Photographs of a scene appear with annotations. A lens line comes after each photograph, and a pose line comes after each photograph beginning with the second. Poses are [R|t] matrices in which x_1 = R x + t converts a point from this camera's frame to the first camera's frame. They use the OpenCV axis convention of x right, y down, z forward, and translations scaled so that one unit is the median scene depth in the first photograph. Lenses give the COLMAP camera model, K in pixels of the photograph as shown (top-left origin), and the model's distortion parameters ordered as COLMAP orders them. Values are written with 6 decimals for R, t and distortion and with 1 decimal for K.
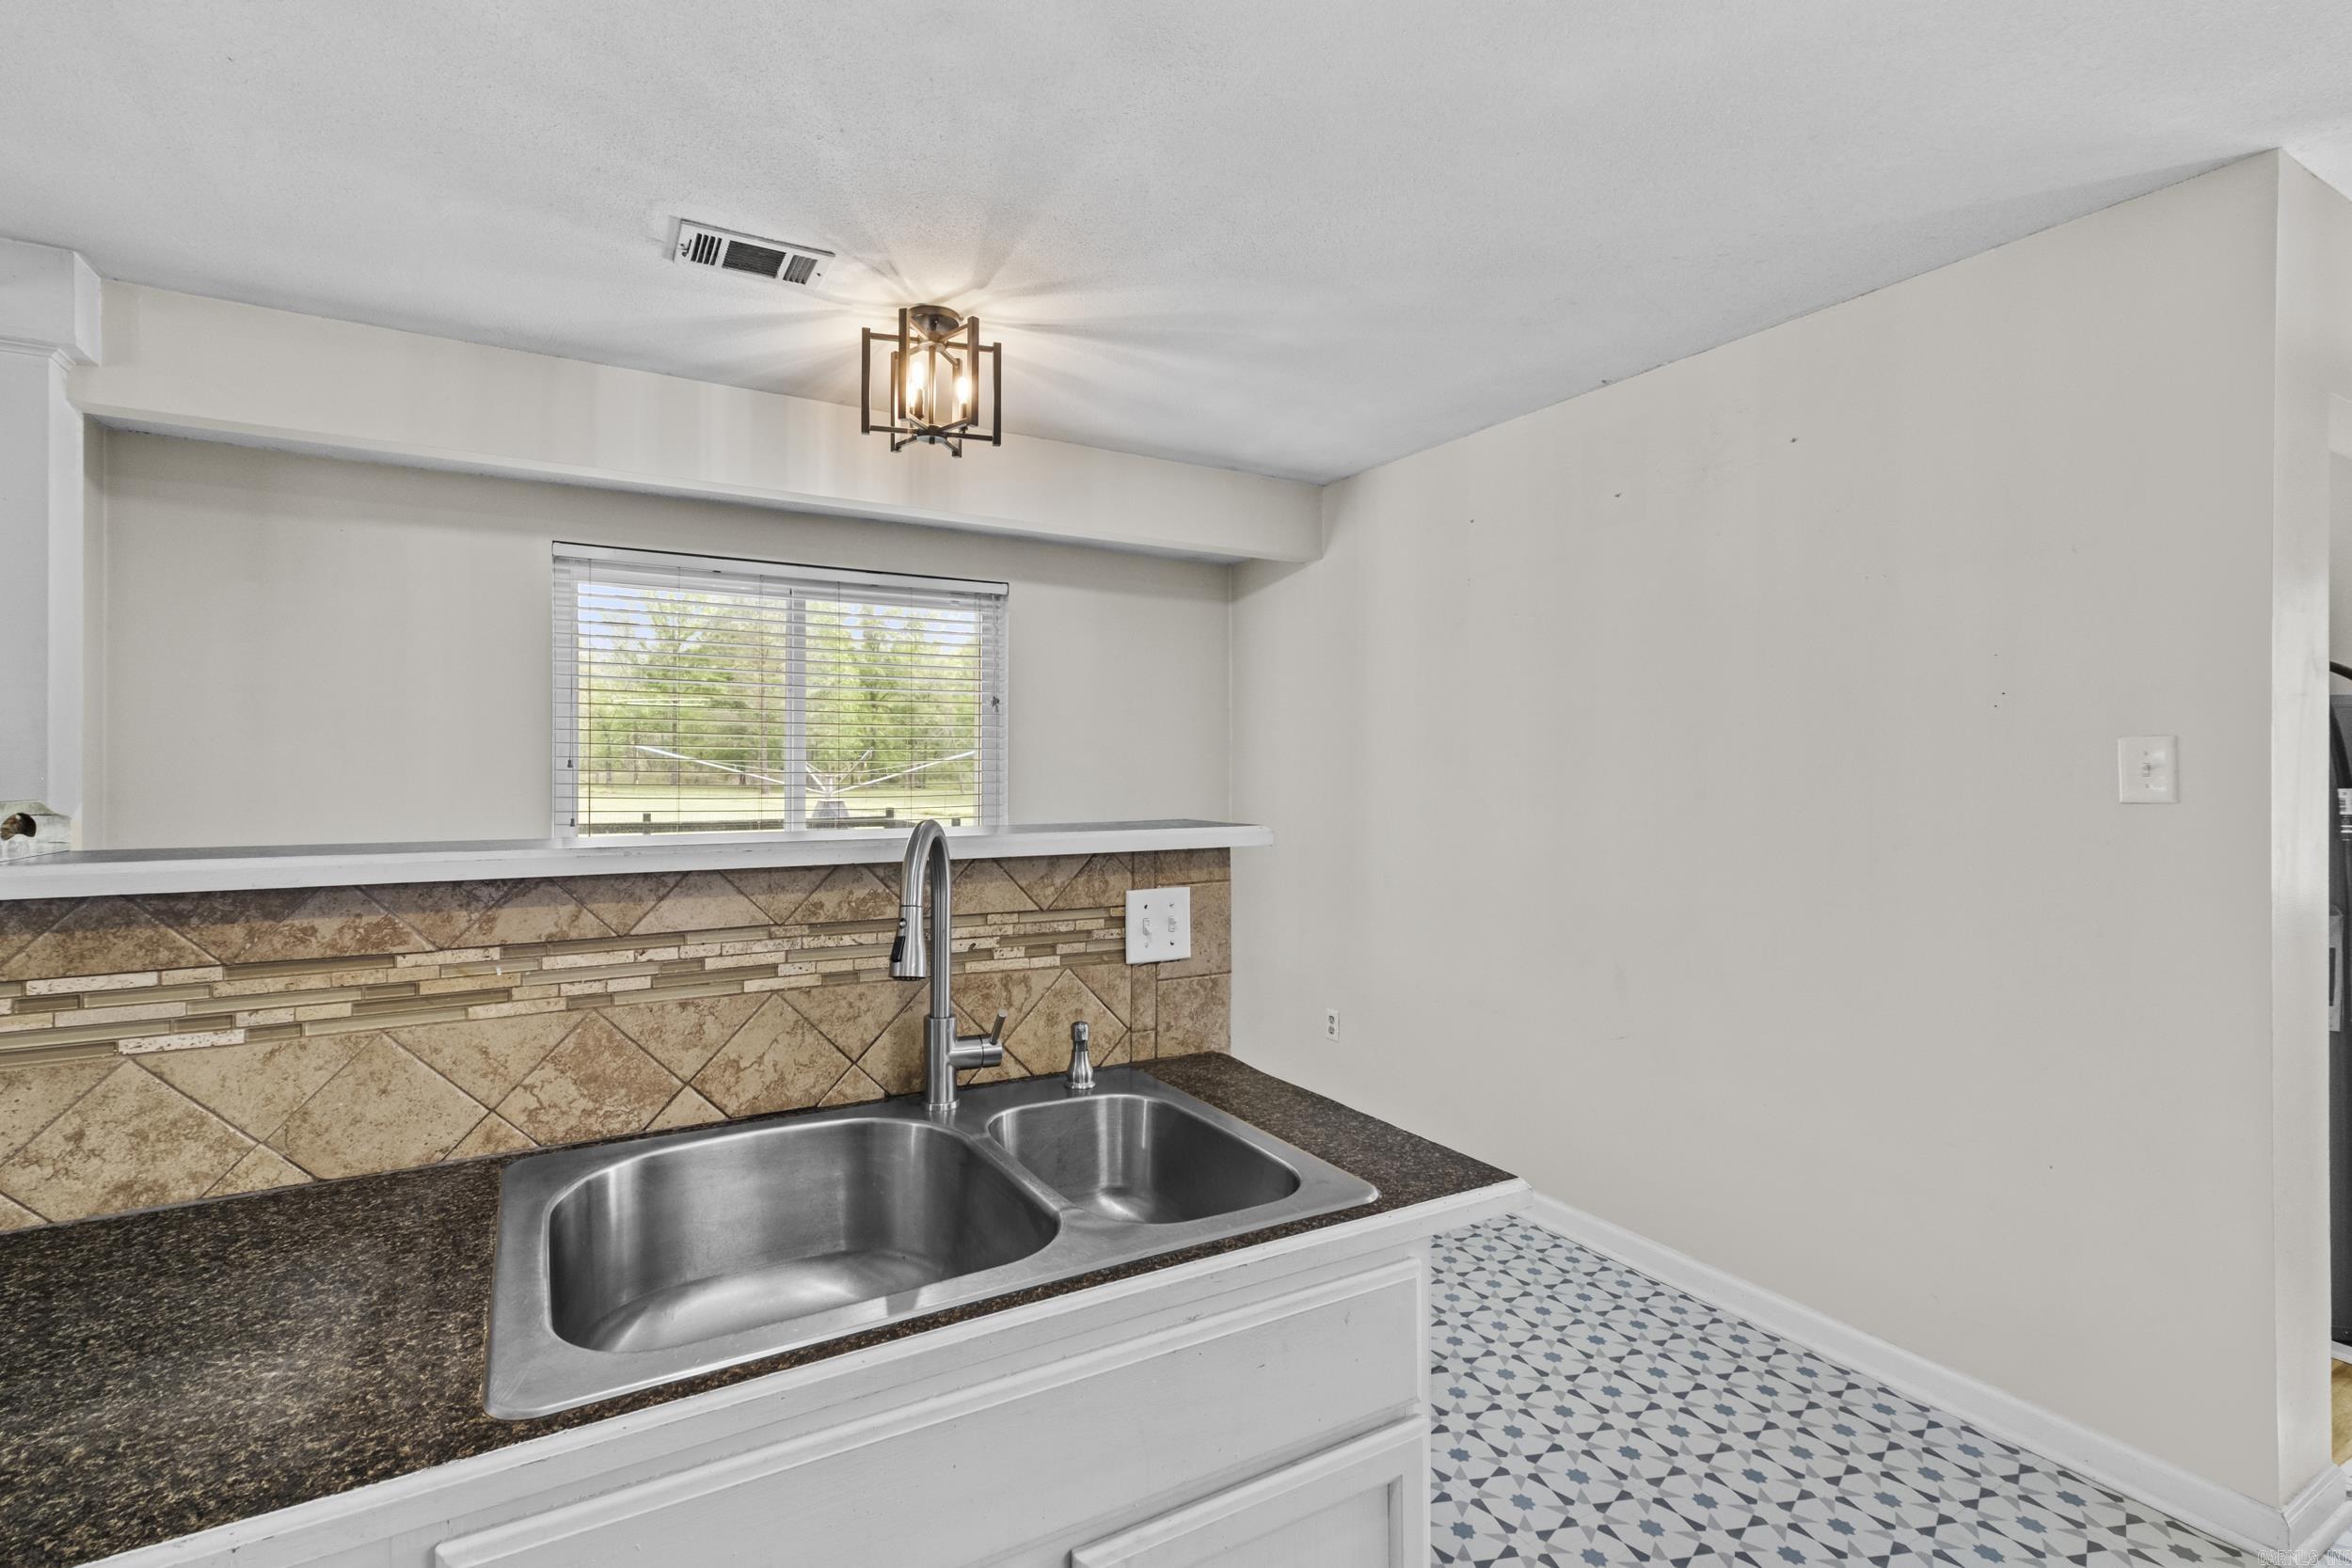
lens RADIAL K [[1009.3, 0, 1168.9], [0, 1009.3, 775.3], [0, 0, 1]] dist [0.004646, 0.000320]
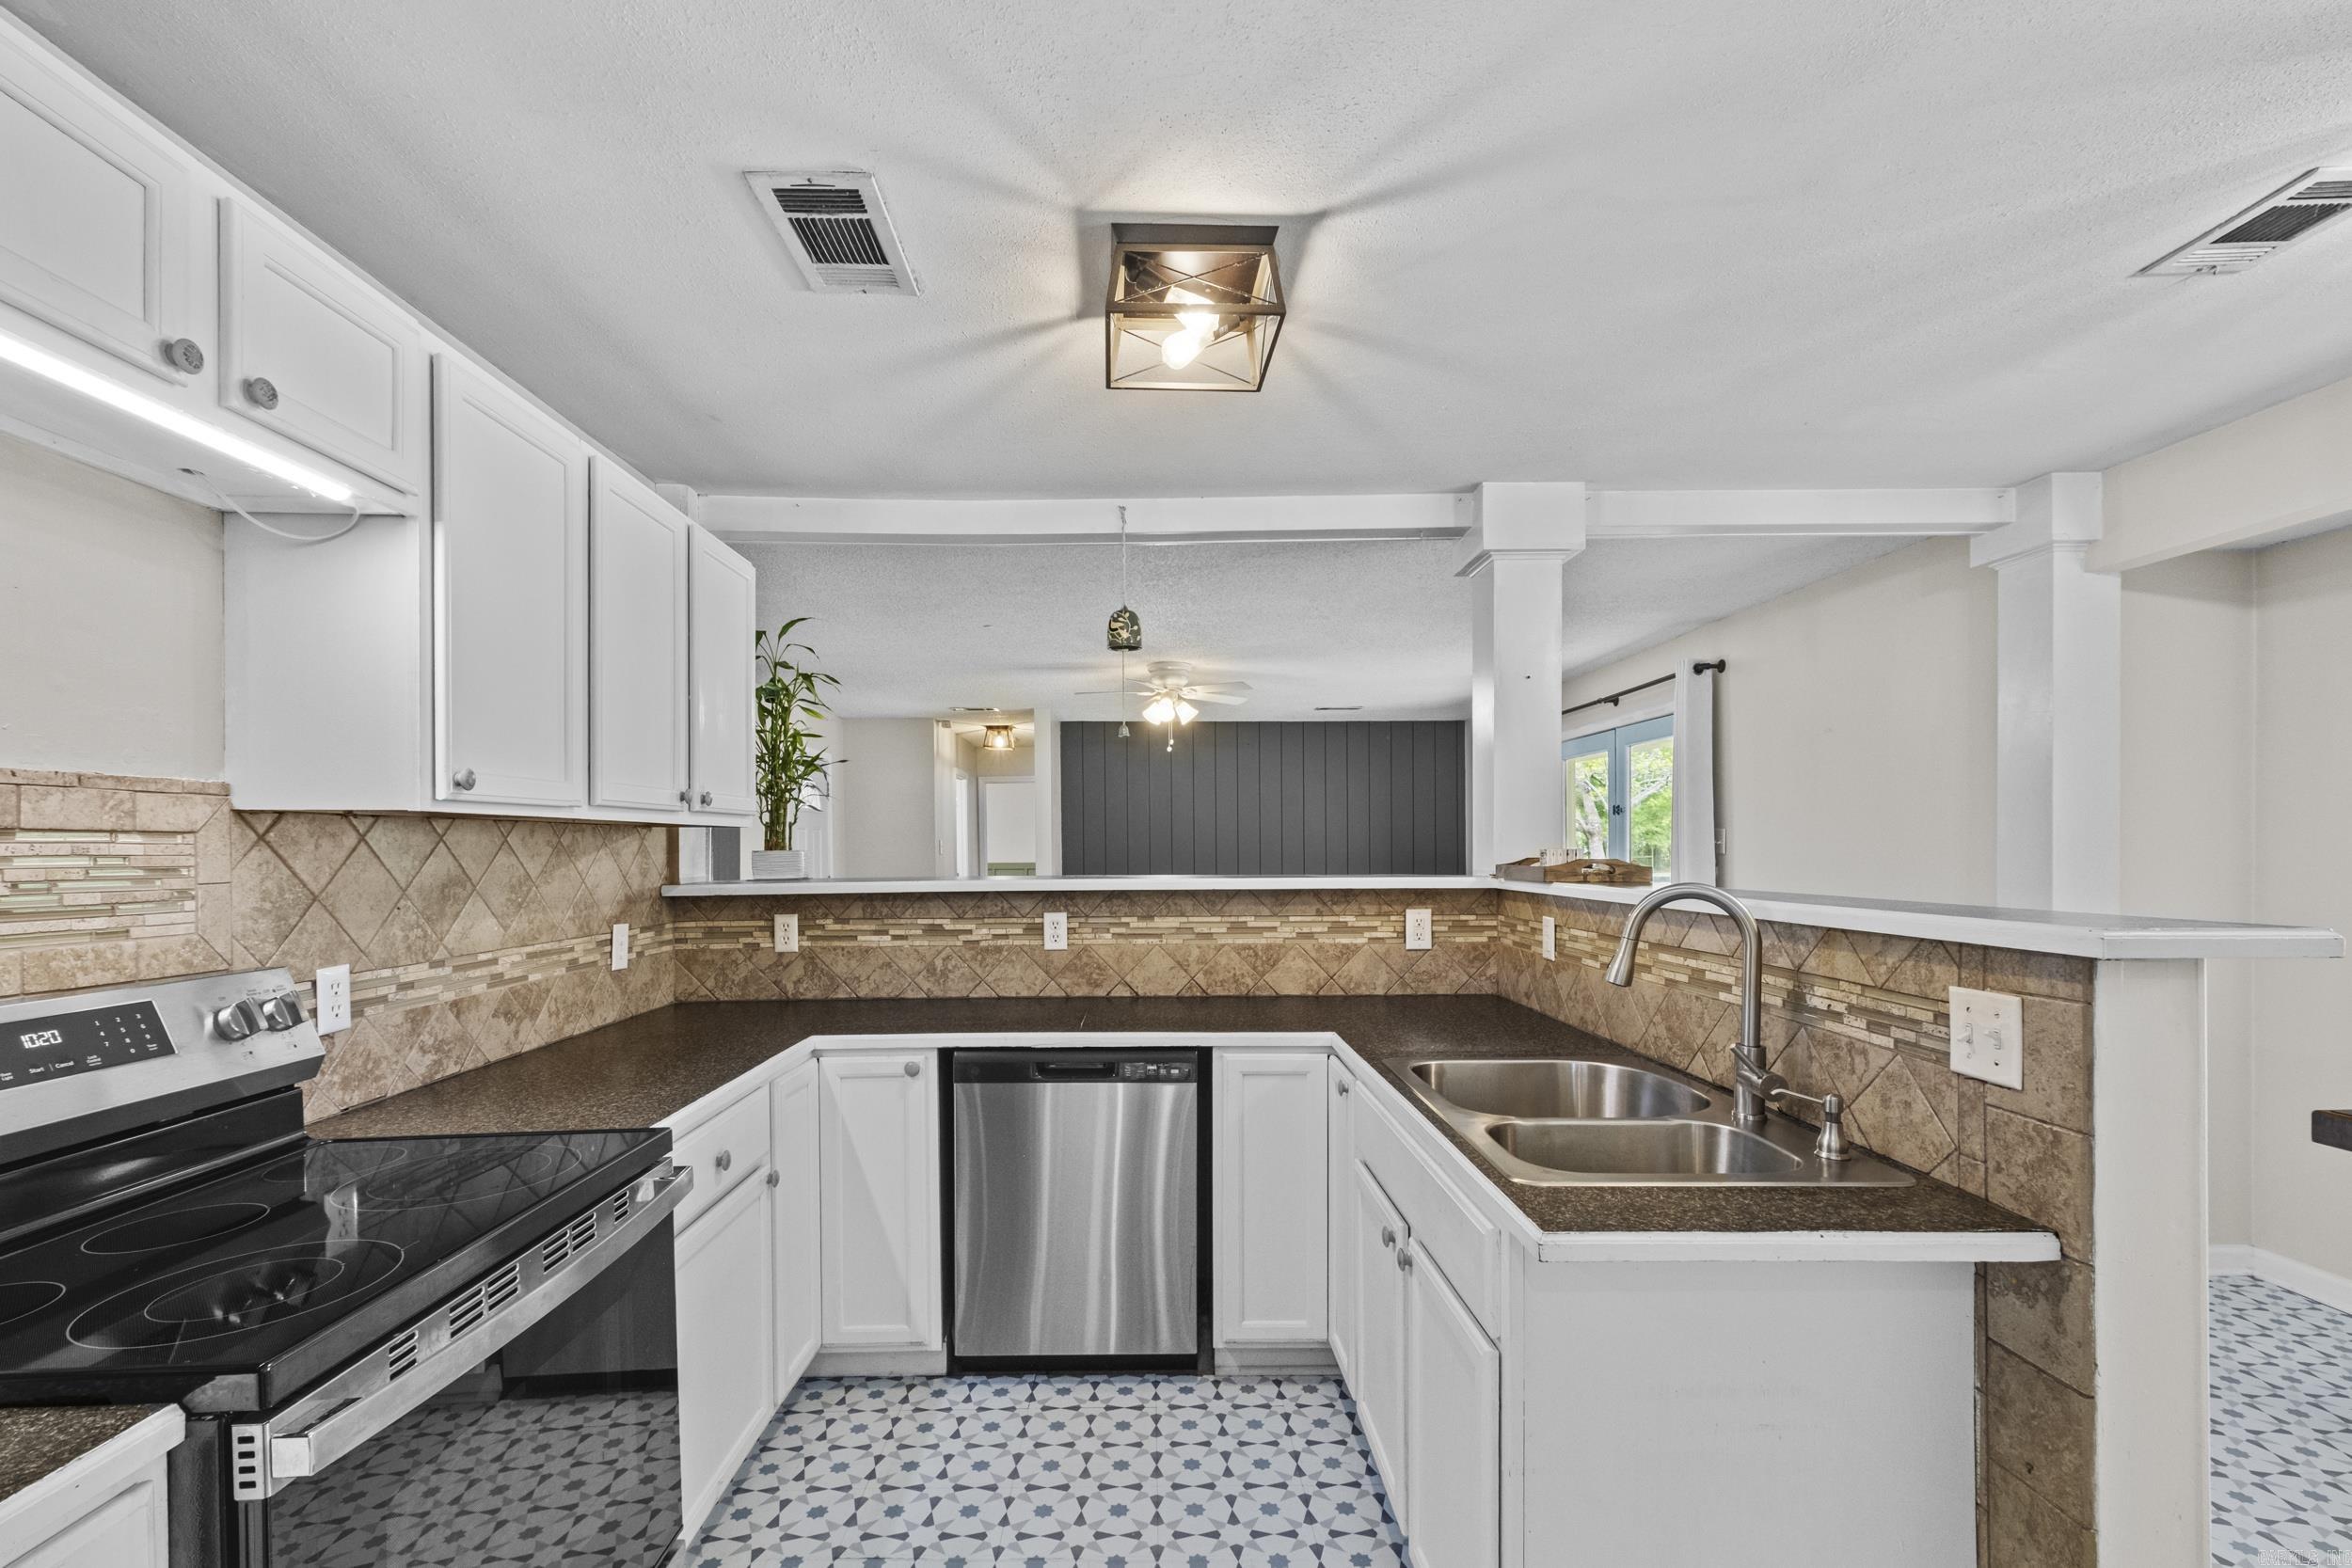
lens RADIAL K [[1029.1, 0, 1142.6], [0, 1029.1, 852.1], [0, 0, 1]] dist [0.001274, 0.000364]
pose [[-0.485459, 0.003265, -0.874253, 1.101395], [0.000073, 0.999993, 0.003694, -0.002976], [0.874259, 0.001729, -0.485456, 0.854314]]
